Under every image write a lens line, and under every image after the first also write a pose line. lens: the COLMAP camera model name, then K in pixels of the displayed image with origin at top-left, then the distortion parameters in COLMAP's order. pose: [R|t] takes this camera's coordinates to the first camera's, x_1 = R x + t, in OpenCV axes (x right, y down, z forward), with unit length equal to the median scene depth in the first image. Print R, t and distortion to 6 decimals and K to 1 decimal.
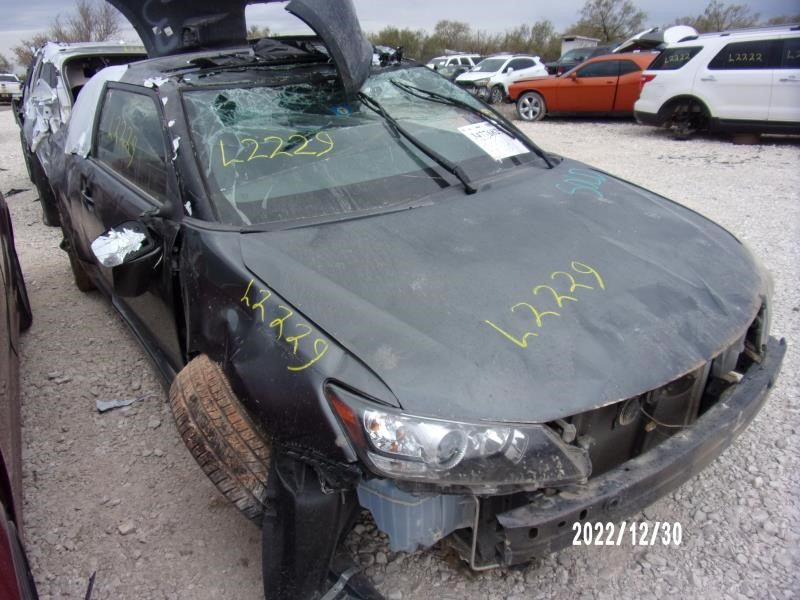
lens RADIAL K [[584.6, 0, 379.3], [0, 584.6, 298.0], [0, 0, 1]] dist [-0.032298, 0.000199]
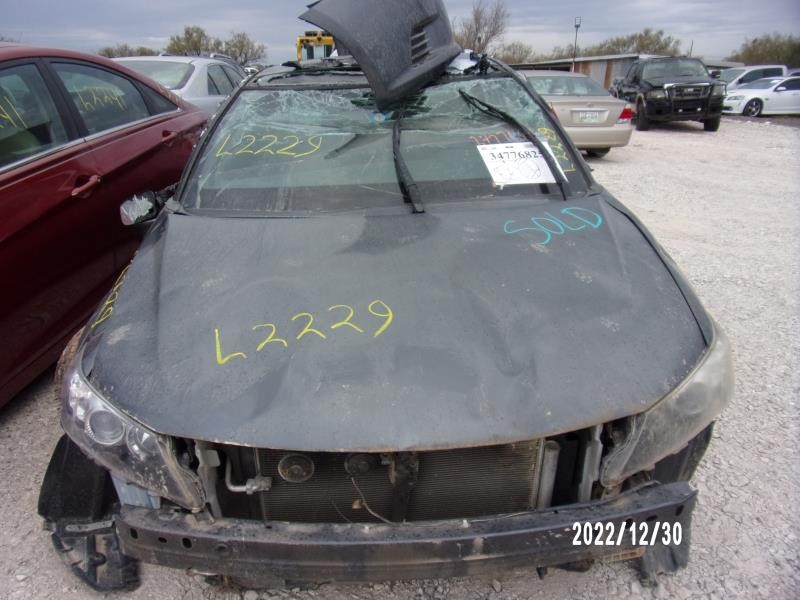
lens RADIAL K [[584.6, 0, 379.3], [0, 584.6, 298.0], [0, 0, 1]] dist [-0.032298, 0.000199]
pose [[0.832502, 0.229072, -0.504447, 0.639863], [-0.231568, 0.971041, 0.058791, -0.096625], [0.503306, 0.067870, 0.861439, 0.191454]]
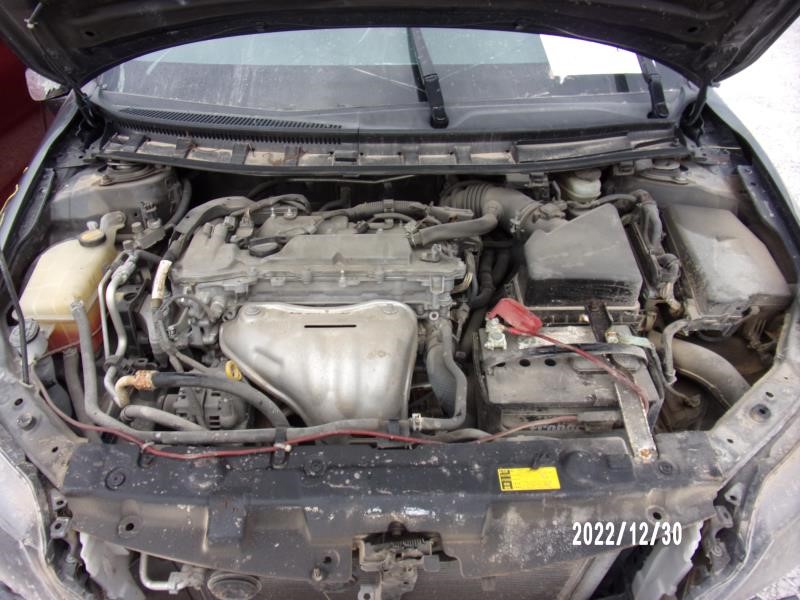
lens RADIAL K [[584.6, 0, 379.3], [0, 584.6, 298.0], [0, 0, 1]] dist [-0.032298, 0.000199]
pose [[0.818269, 0.397630, -0.415123, 0.465946], [-0.266805, 0.902373, 0.338435, -0.219159], [0.509167, -0.166174, 0.844473, 0.435693]]
